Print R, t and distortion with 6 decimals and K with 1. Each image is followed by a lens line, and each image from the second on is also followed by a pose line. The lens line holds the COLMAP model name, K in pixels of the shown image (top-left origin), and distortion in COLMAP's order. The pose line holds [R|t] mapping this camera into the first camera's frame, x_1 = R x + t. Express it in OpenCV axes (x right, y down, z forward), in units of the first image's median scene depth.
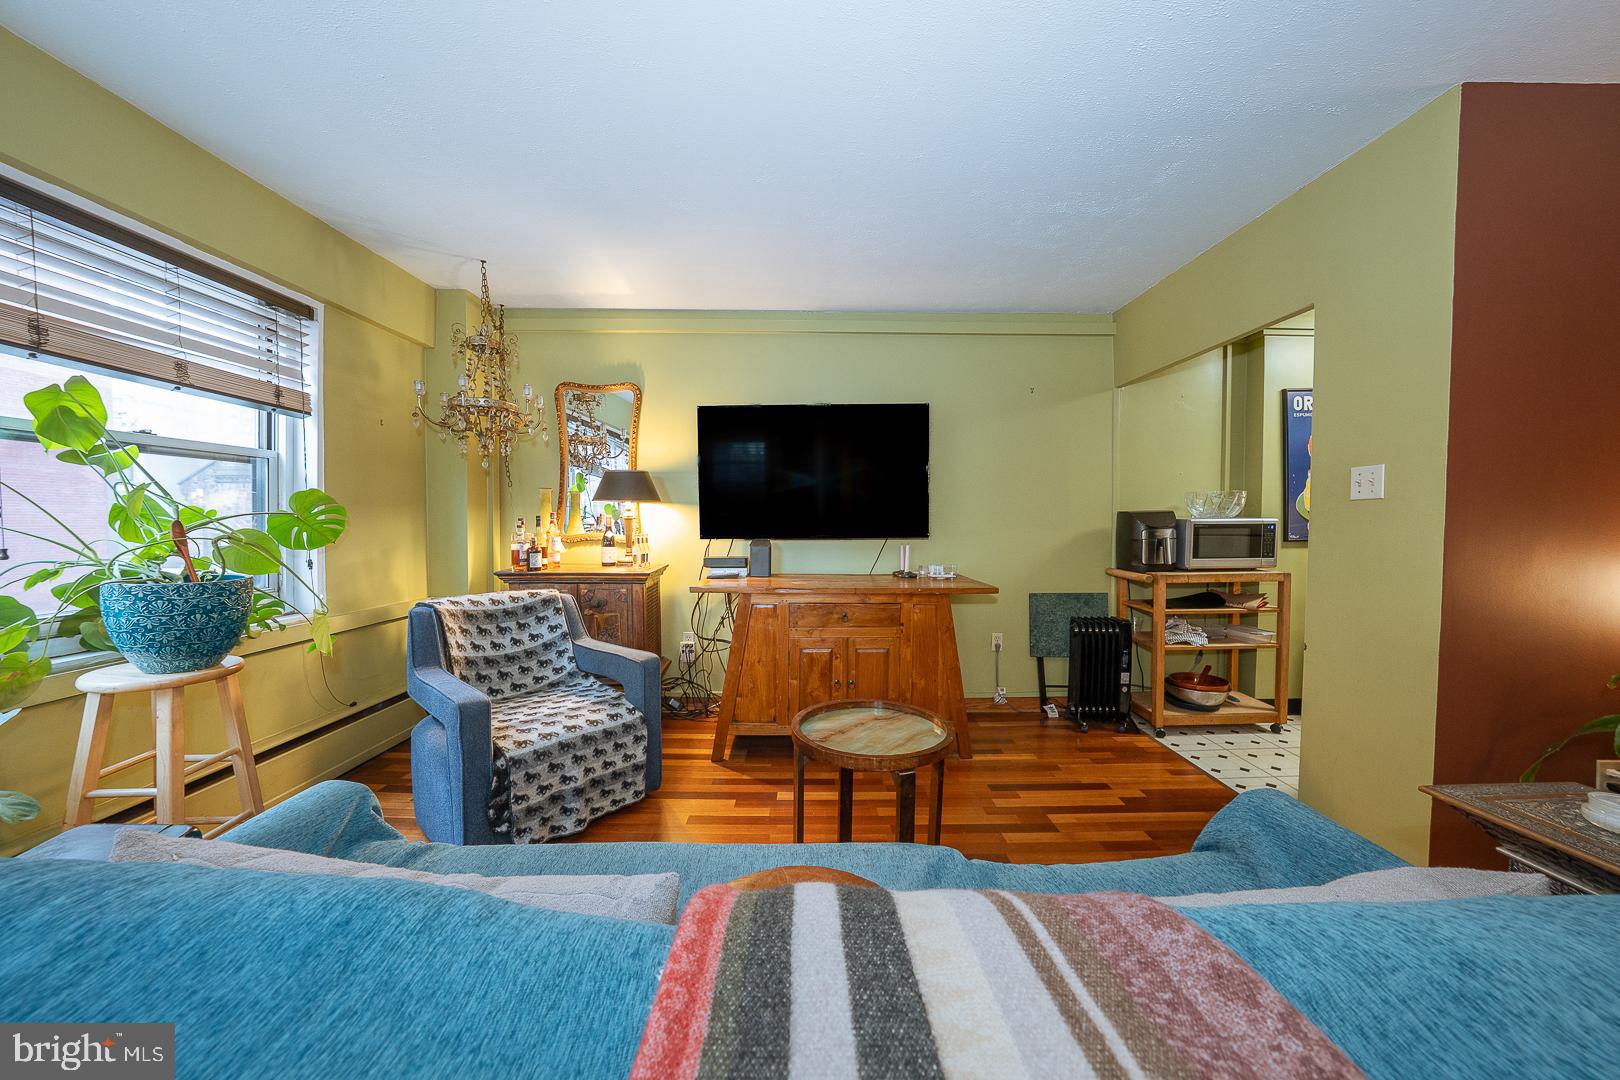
lens RADIAL K [[558.0, 0, 827.2], [0, 558.0, 535.1], [0, 0, 1]] dist [-0.017782, 0.000436]
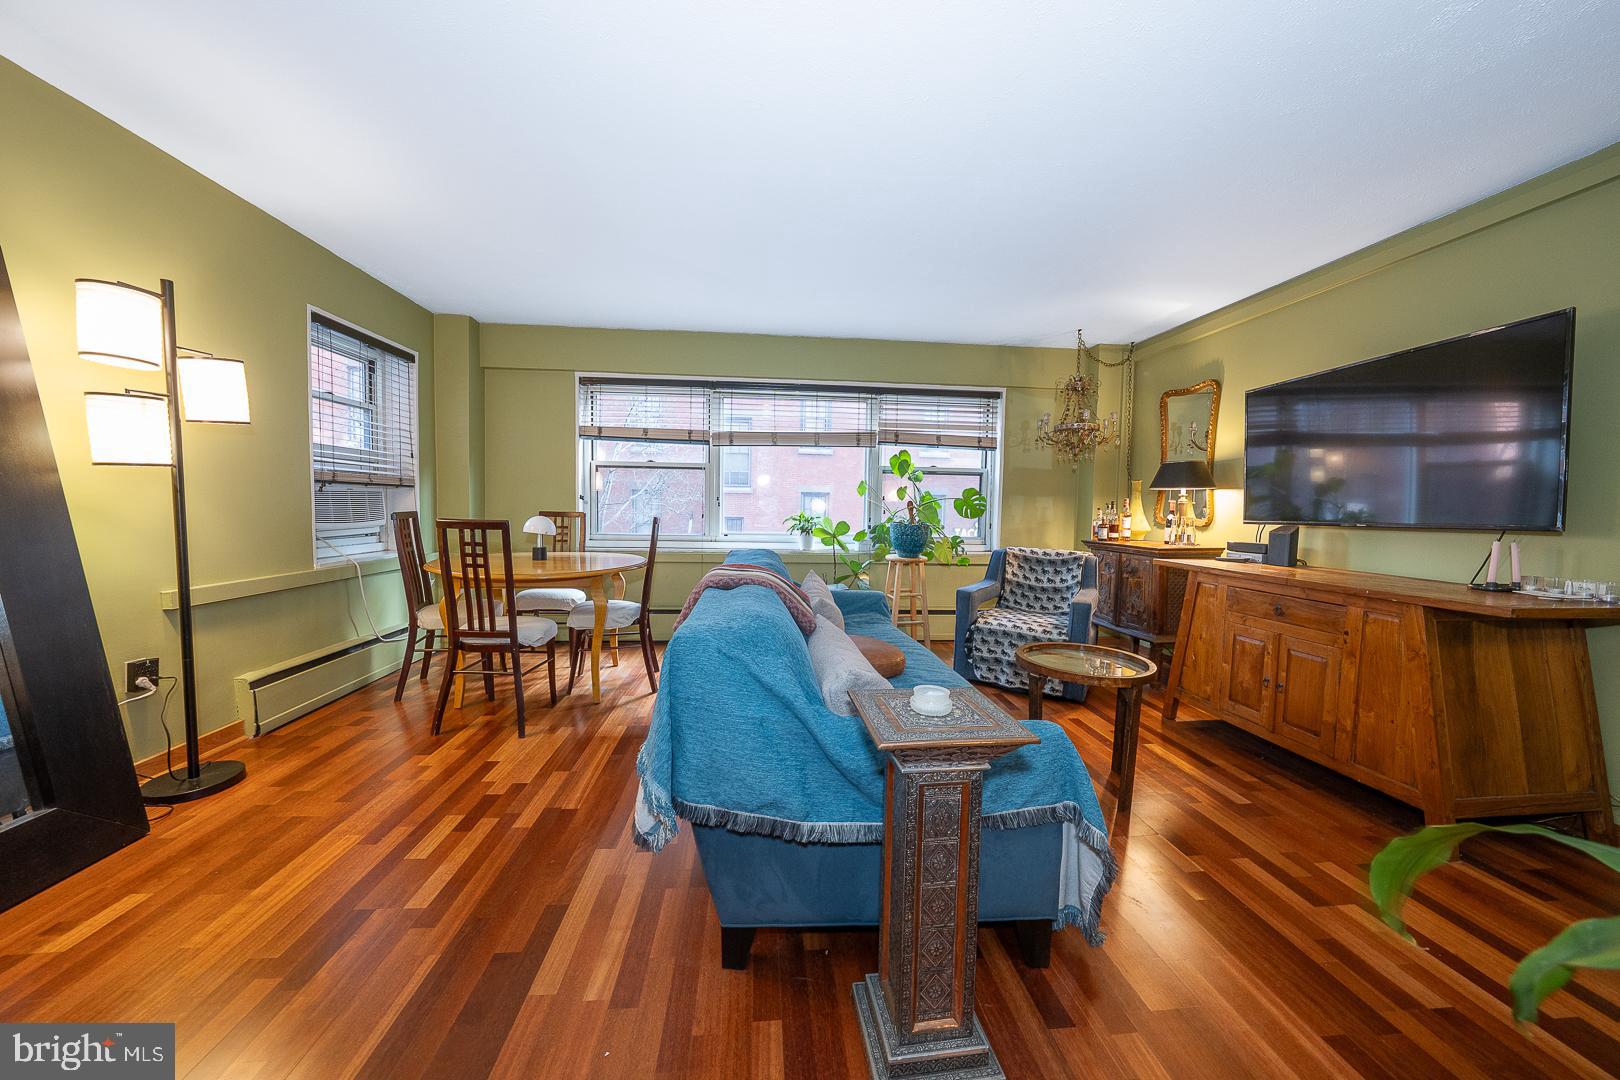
lens RADIAL K [[558.0, 0, 808.2], [0, 558.0, 516.0], [0, 0, 1]] dist [-0.017782, 0.000436]
pose [[0.072706, 0.014830, -0.997243, 0.955468], [-0.045936, 0.998878, 0.011505, 0.025052], [0.996295, 0.044973, 0.073306, 0.207101]]
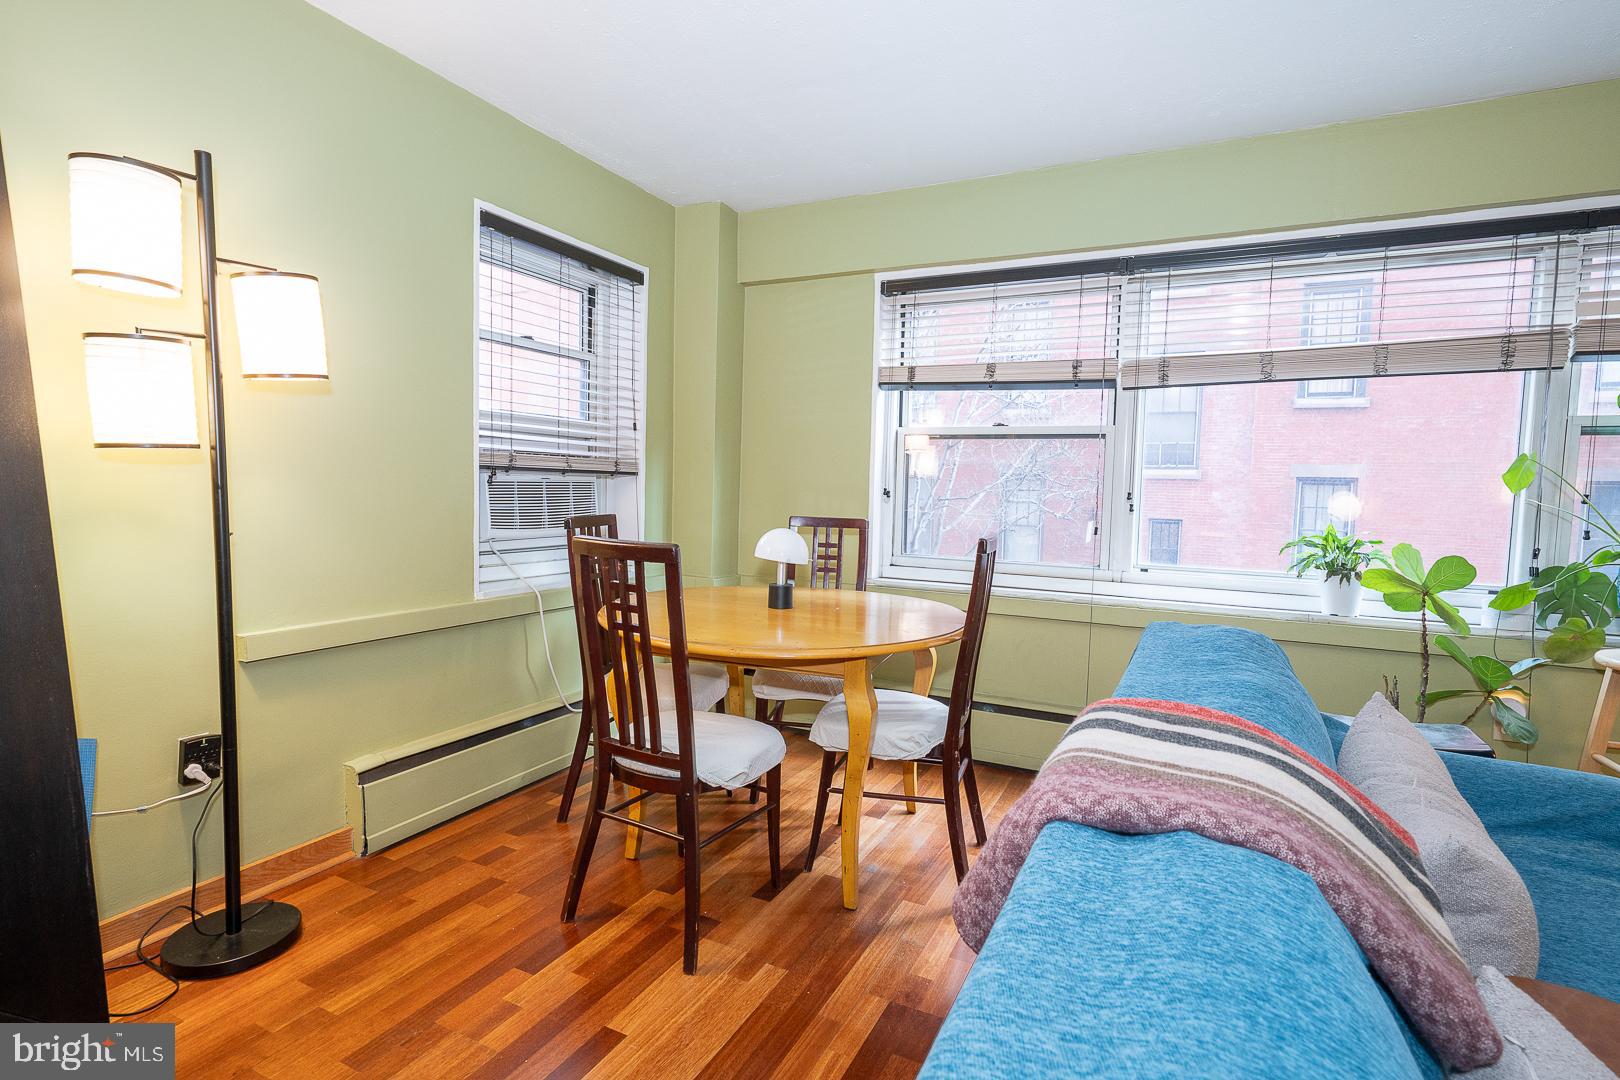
lens RADIAL K [[797.8, 0, 806.9], [0, 797.8, 540.2], [0, 0, 1]] dist [0.006302, 0.000359]
pose [[-0.462717, 0.043199, -0.885453, 0.479499], [-0.054151, 0.995570, 0.076870, 0.001894], [0.884851, 0.083517, -0.458327, 0.179310]]
